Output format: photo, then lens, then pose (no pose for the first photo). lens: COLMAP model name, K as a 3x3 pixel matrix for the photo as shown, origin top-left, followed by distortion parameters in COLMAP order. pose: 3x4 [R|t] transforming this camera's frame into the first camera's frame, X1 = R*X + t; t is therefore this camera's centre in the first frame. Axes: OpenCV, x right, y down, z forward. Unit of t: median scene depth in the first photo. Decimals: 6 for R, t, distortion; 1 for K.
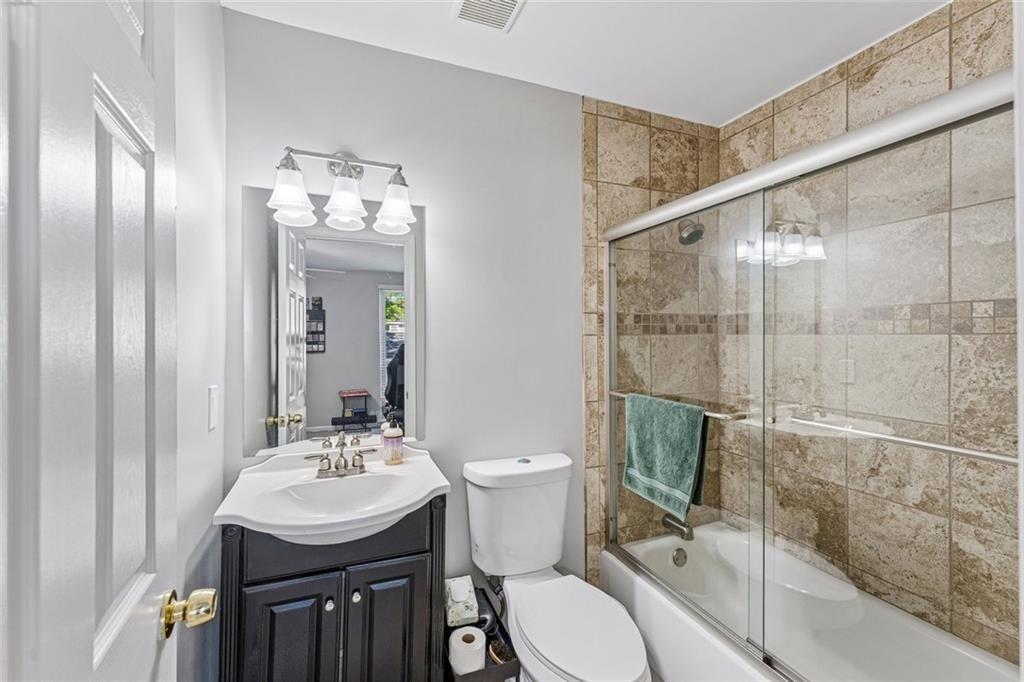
lens RADIAL K [[413.0, 0, 504.4], [0, 413.0, 338.1], [0, 0, 1]] dist [-0.002028, -0.000075]
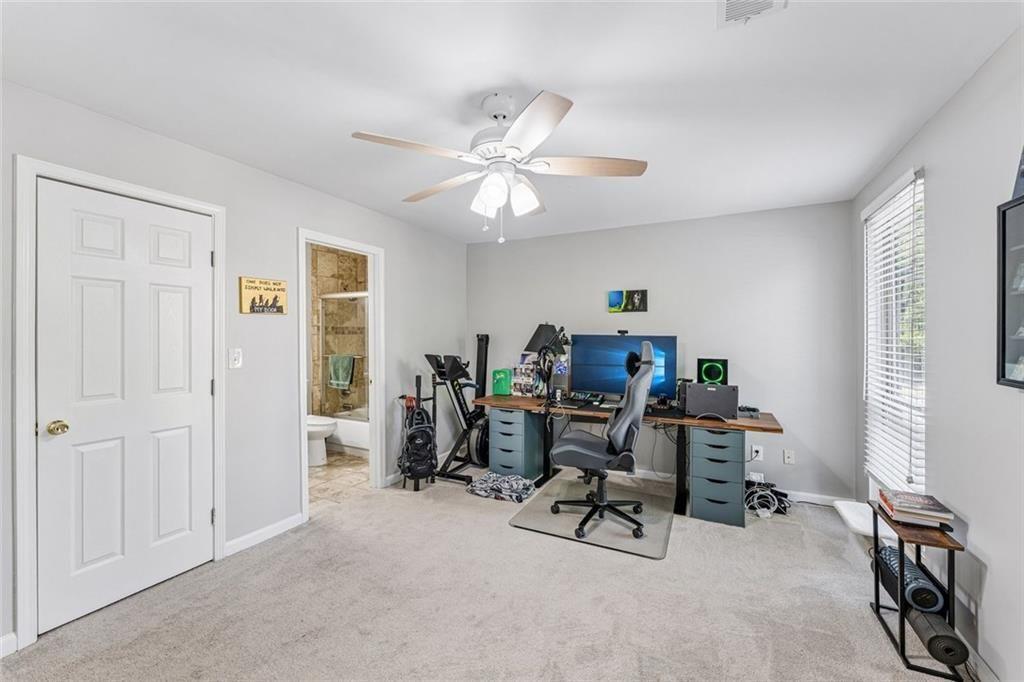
lens RADIAL K [[413.0, 0, 510.4], [0, 413.0, 339.0], [0, 0, 1]] dist [-0.002028, -0.000075]
pose [[0.748781, -0.002916, 0.662811, -0.588145], [0.000004, 0.999990, 0.004396, 0.009311], [-0.662817, -0.003289, 0.748774, -1.759133]]
